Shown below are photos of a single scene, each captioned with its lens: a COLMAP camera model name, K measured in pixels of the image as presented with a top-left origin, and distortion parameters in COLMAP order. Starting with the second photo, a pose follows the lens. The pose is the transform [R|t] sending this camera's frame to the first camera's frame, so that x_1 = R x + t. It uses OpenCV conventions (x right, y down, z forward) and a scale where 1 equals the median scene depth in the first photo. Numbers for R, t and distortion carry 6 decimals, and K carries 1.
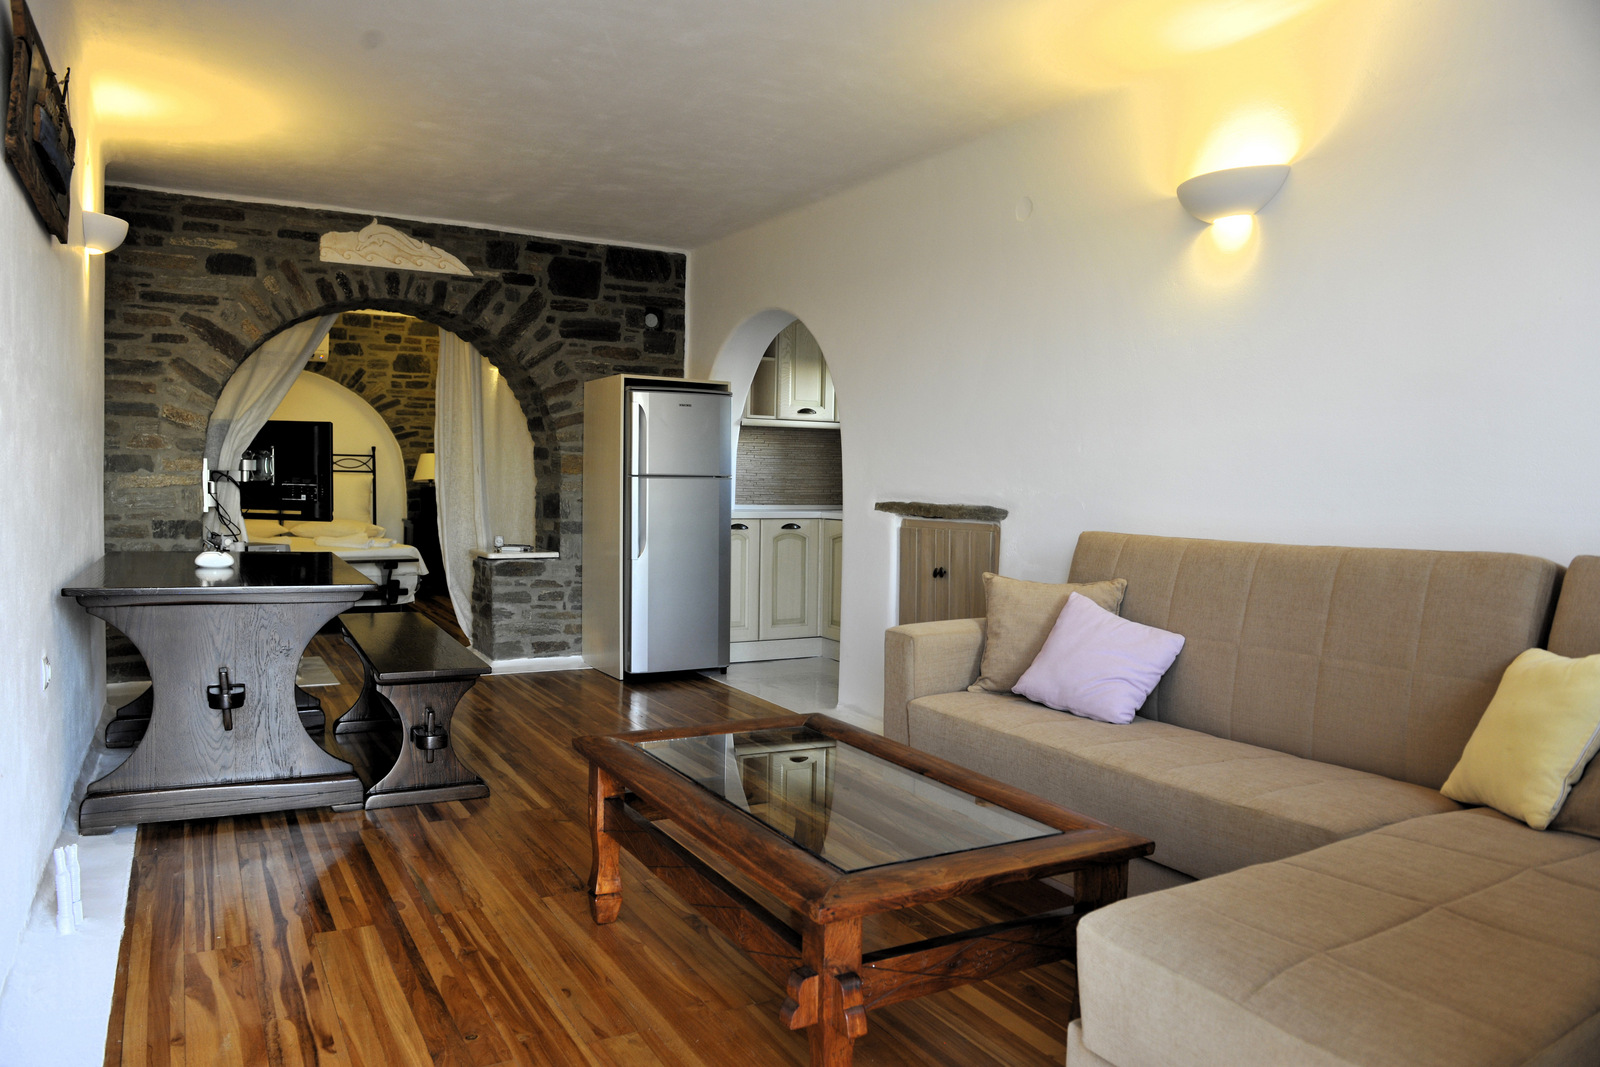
lens RADIAL K [[1098.4, 0, 805.3], [0, 1098.4, 534.8], [0, 0, 1]] dist [-0.051674, -0.002113]
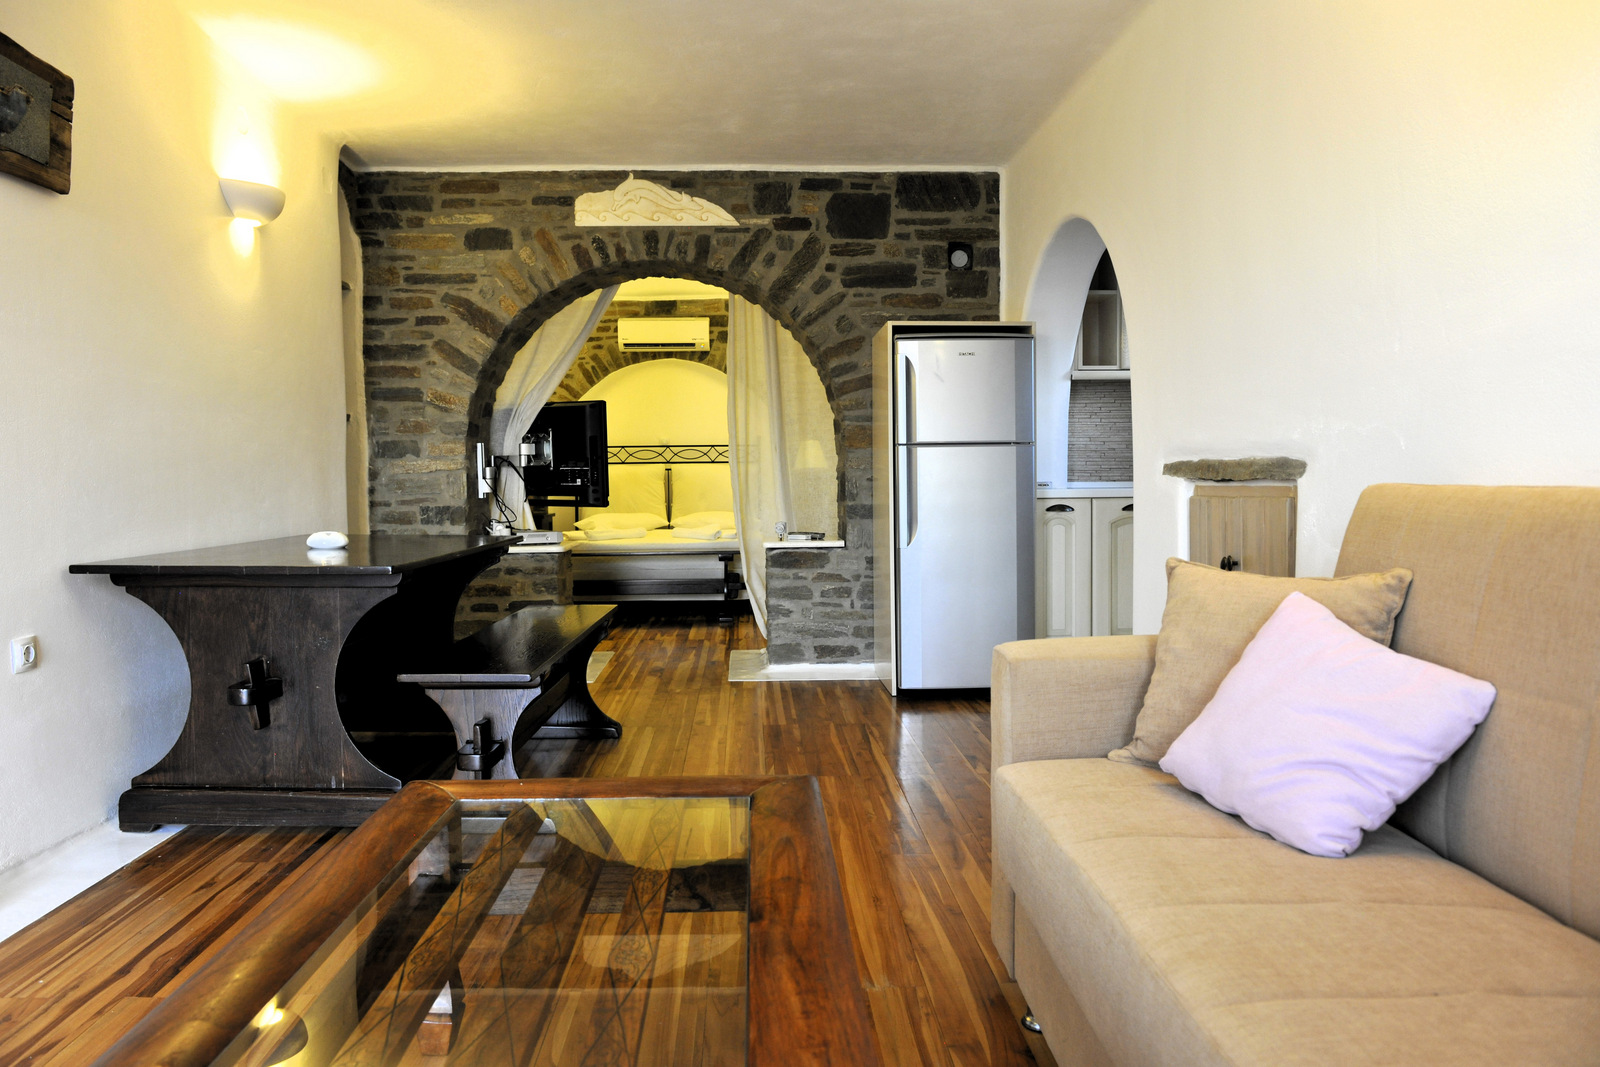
lens RADIAL K [[1130.4, 0, 794.0], [0, 1130.4, 535.2], [0, 0, 1]] dist [-0.047407, -0.002185]
pose [[0.887484, -0.002737, -0.460830, 0.157444], [0.002443, 0.999996, -0.001234, 0.013715], [0.460832, -0.000031, 0.887488, 0.222727]]
